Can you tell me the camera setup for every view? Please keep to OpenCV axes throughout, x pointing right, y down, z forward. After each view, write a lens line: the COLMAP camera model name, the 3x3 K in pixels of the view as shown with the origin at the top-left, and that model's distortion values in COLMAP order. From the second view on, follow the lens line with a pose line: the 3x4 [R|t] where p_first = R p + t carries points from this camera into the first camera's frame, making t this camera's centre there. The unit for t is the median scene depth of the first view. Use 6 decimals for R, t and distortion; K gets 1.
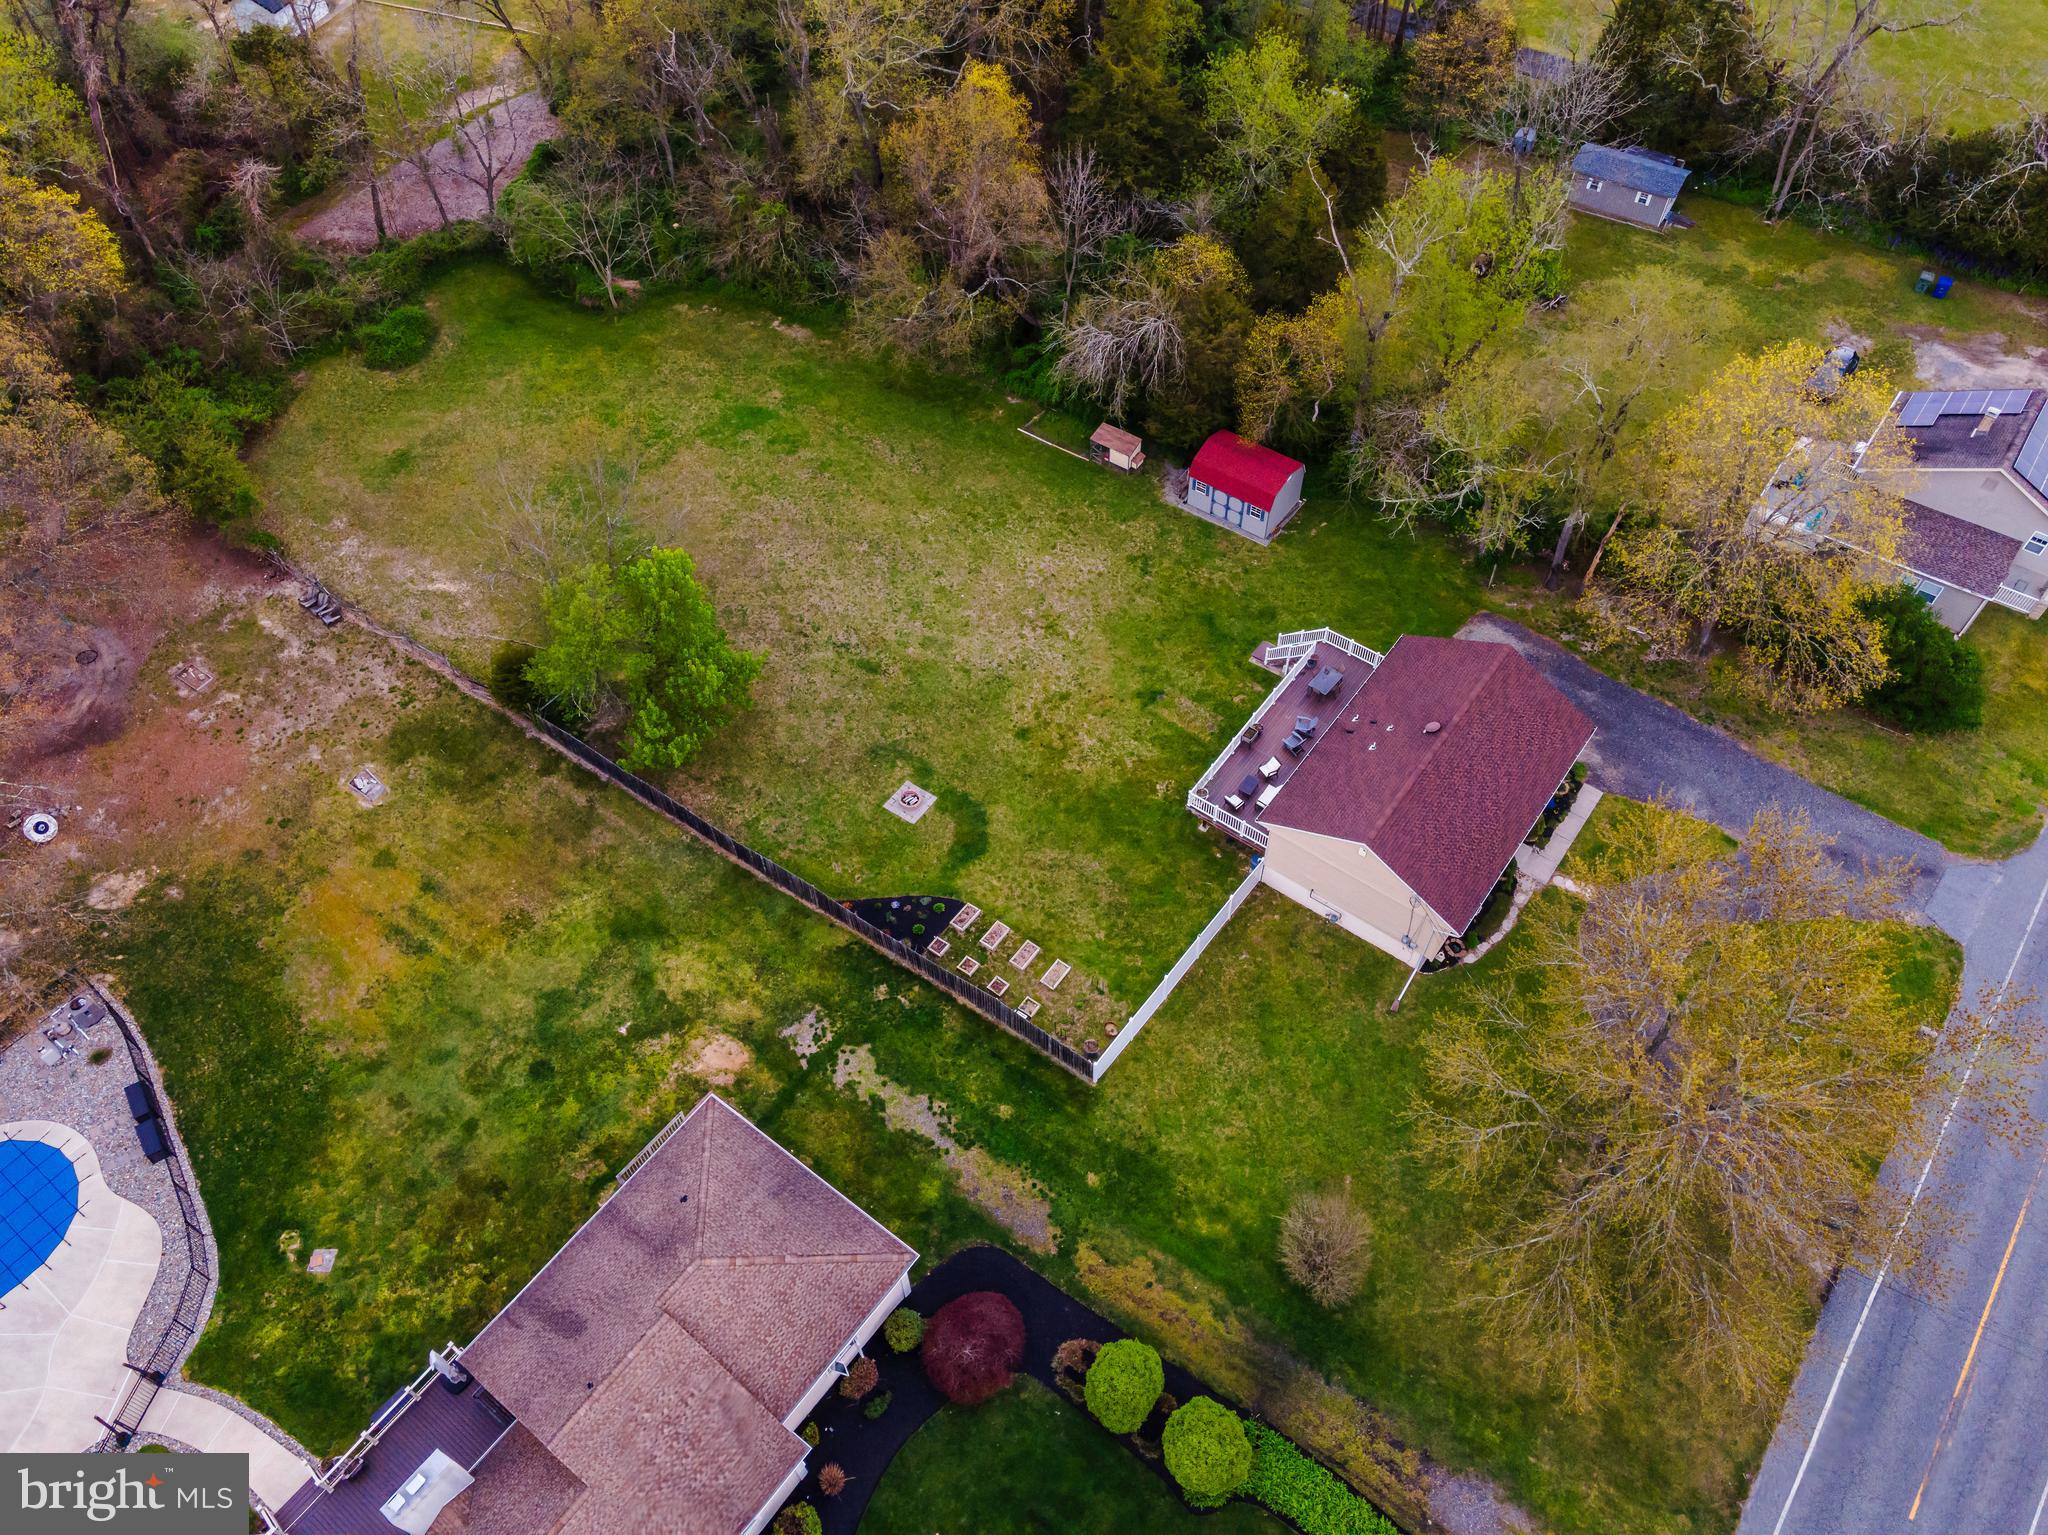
lens RADIAL K [[1491.7, 0, 1027.7], [0, 1491.7, 754.2], [0, 0, 1]] dist [0.048324, 0.001726]
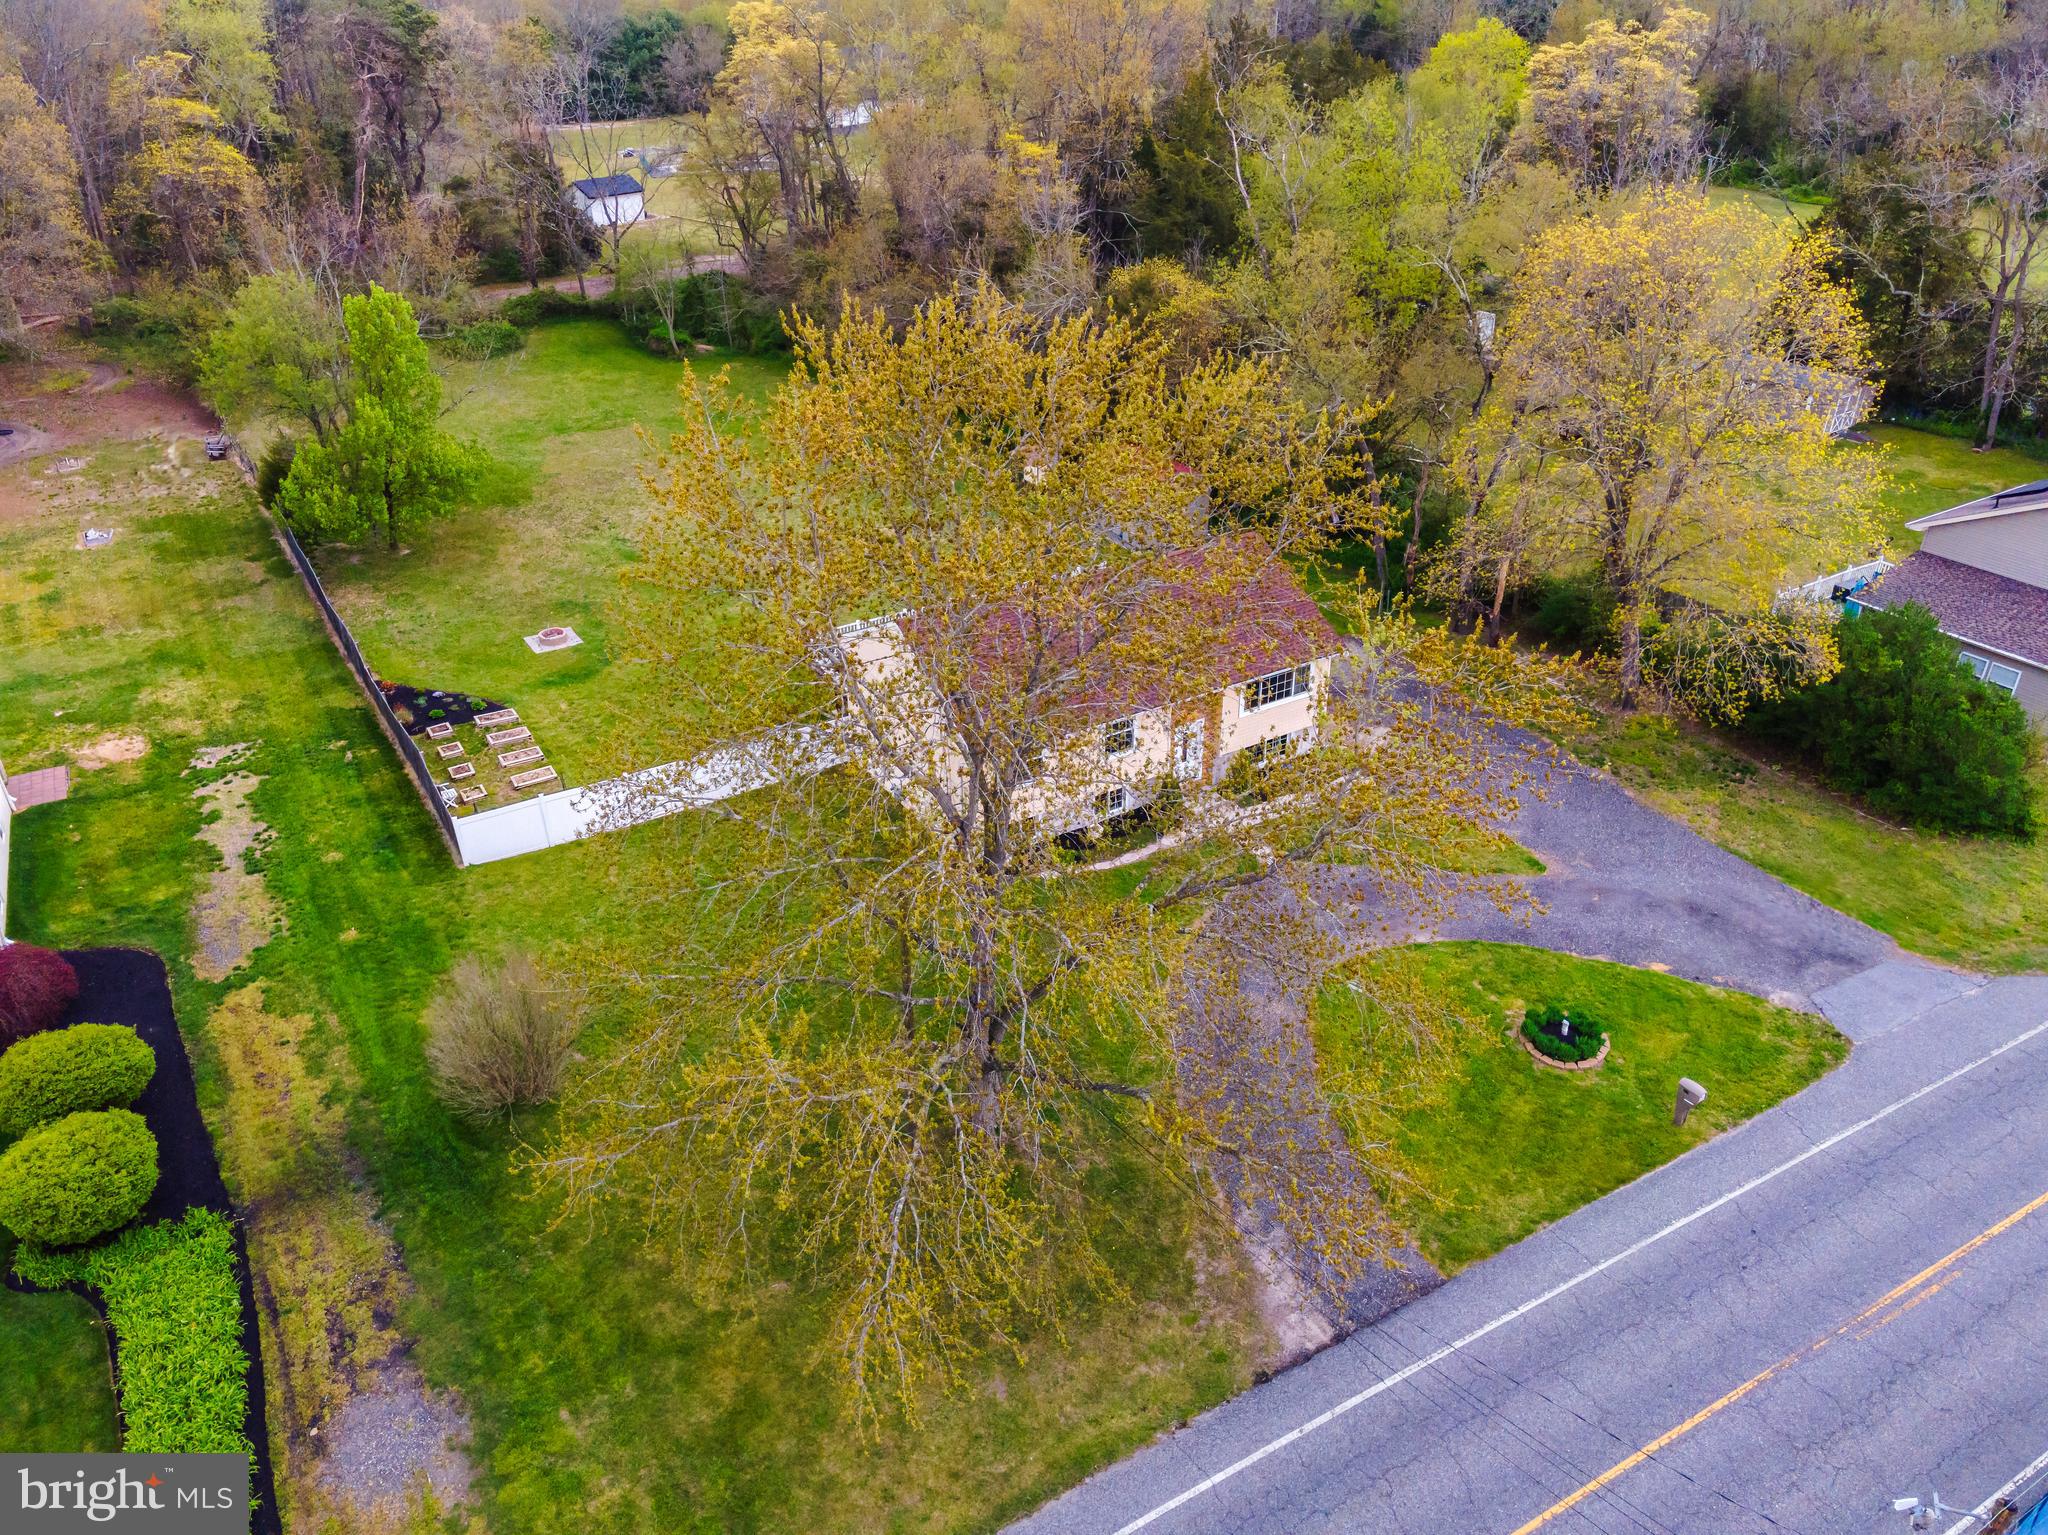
lens RADIAL K [[1491.7, 0, 1027.7], [0, 1491.7, 754.2], [0, 0, 1]] dist [0.048324, 0.001726]
pose [[0.922338, 0.191570, -0.335551, 0.480401], [-0.305997, 0.892411, -0.331615, 0.299986], [0.235922, 0.408538, 0.881724, 0.369055]]
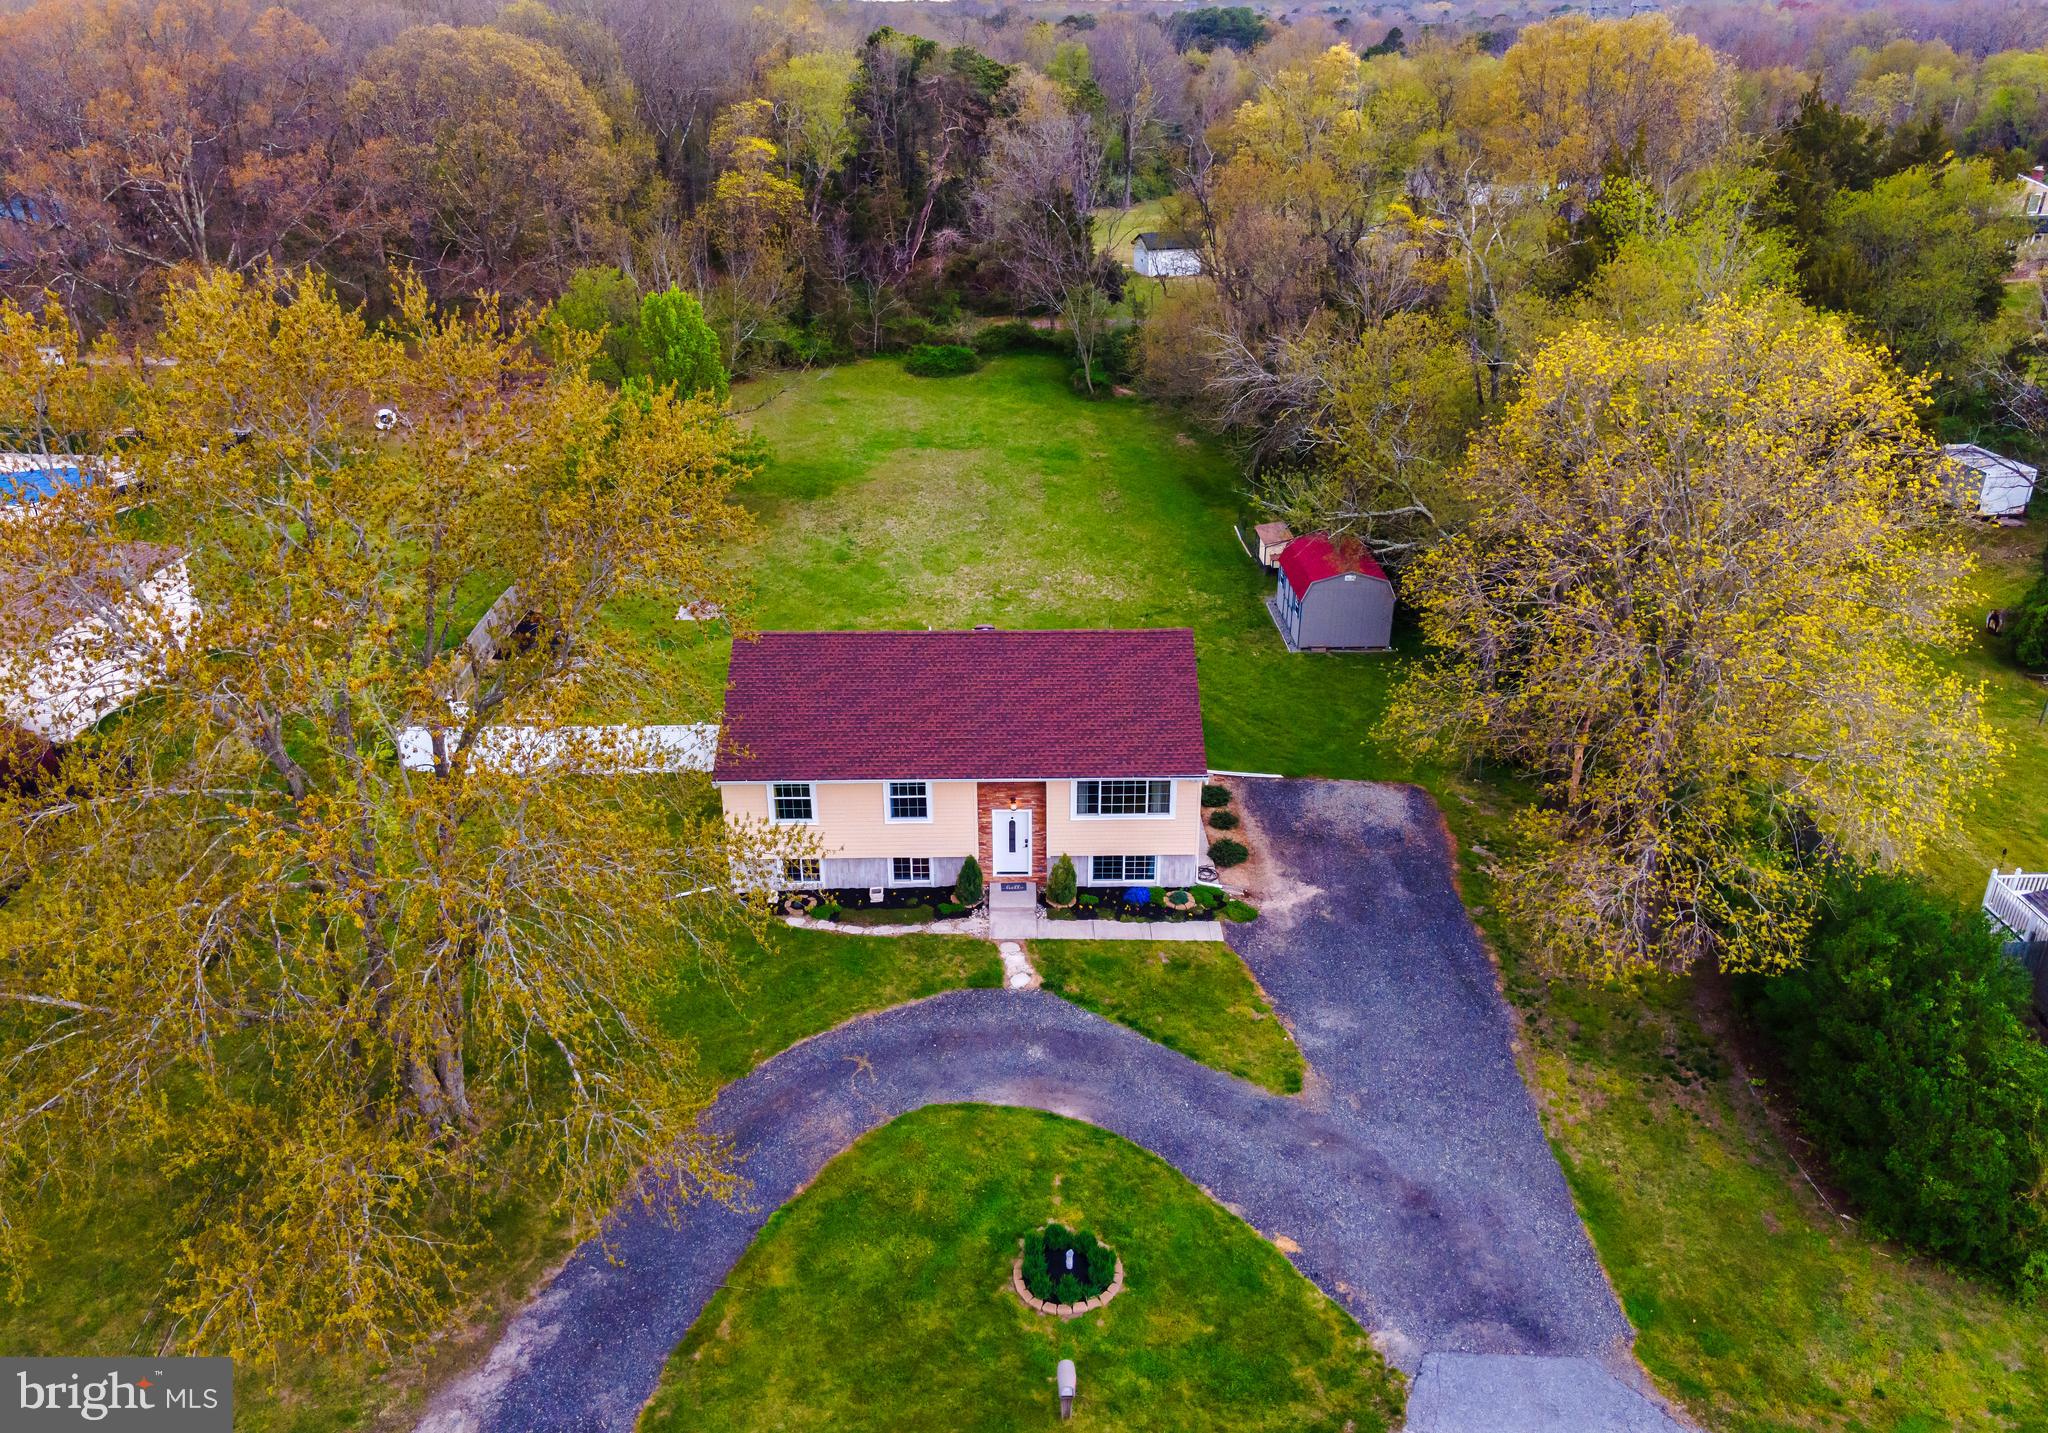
lens RADIAL K [[1485.7, 0, 1024.0], [0, 1485.7, 716.5], [0, 0, 1]] dist [0.038363, -0.002377]
pose [[0.599427, 0.351913, -0.718919, 0.749922], [-0.634223, 0.756755, -0.158375, 0.104466], [0.488312, 0.550890, 0.676810, 0.543444]]
